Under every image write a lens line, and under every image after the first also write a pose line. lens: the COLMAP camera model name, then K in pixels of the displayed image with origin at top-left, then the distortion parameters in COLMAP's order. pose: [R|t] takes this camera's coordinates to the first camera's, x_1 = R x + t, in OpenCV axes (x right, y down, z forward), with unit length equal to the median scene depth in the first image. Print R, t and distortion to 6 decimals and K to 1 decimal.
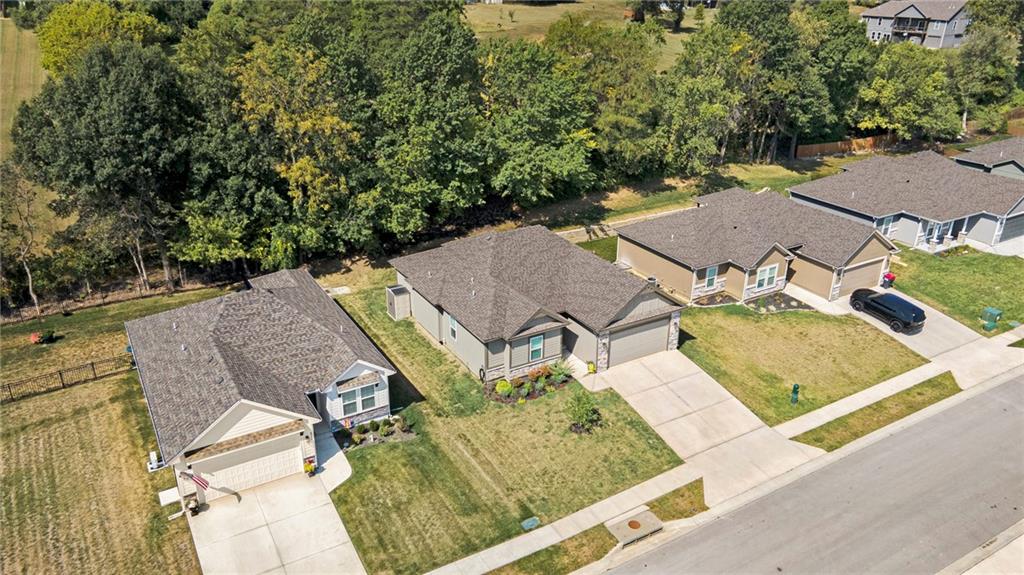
lens RADIAL K [[746.8, 0, 516.9], [0, 746.8, 282.5], [0, 0, 1]] dist [0.039578, 0.003146]
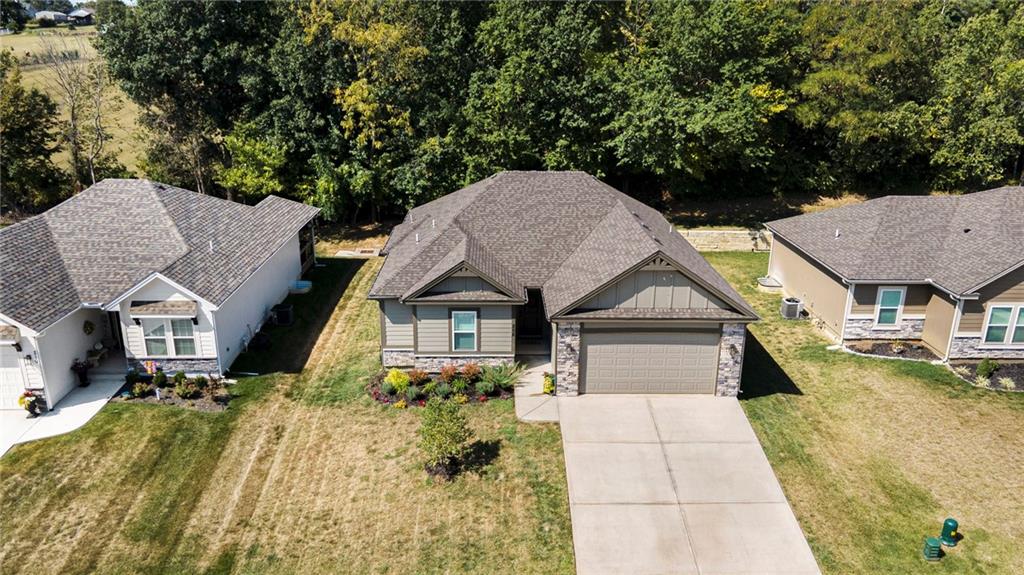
lens RADIAL K [[746.8, 0, 516.9], [0, 746.8, 282.5], [0, 0, 1]] dist [0.039578, 0.003146]
pose [[0.872533, 0.149534, -0.465108, 0.294272], [-0.195942, 0.979195, -0.052767, 0.062917], [0.447541, 0.137175, 0.883680, 0.406678]]
